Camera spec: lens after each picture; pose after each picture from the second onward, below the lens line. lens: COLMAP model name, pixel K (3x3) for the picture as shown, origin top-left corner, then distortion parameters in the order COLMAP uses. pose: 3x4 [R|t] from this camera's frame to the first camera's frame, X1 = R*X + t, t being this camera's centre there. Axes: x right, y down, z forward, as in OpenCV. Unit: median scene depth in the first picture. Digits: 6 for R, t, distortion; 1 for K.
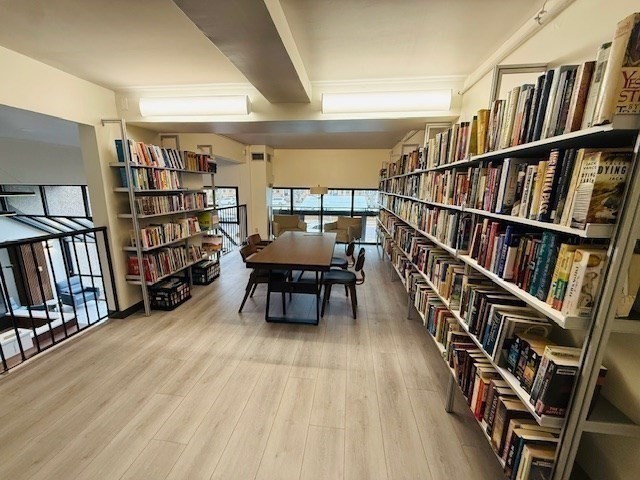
lens RADIAL K [[258.7, 0, 320.0], [0, 258.7, 240.0], [0, 0, 1]] dist [-0.000364, 0.000122]
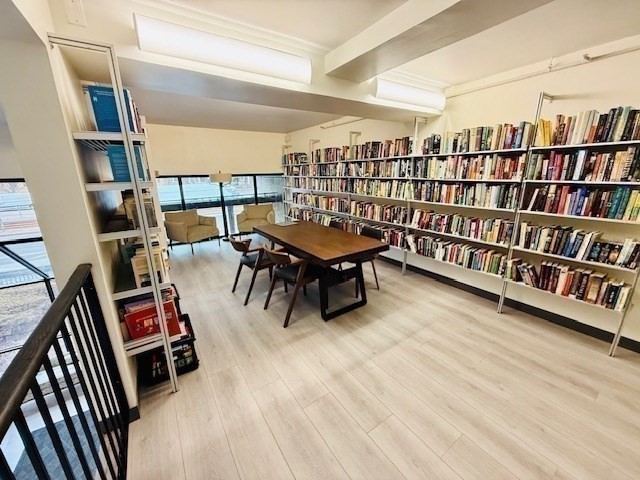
lens RADIAL K [[258.7, 0, 320.0], [0, 258.7, 240.0], [0, 0, 1]] dist [-0.000364, 0.000122]
pose [[0.746519, -0.196144, 0.635796, -0.931508], [0.159489, 0.980454, 0.115208, -0.094164], [-0.645966, 0.015397, 0.763211, 0.386821]]
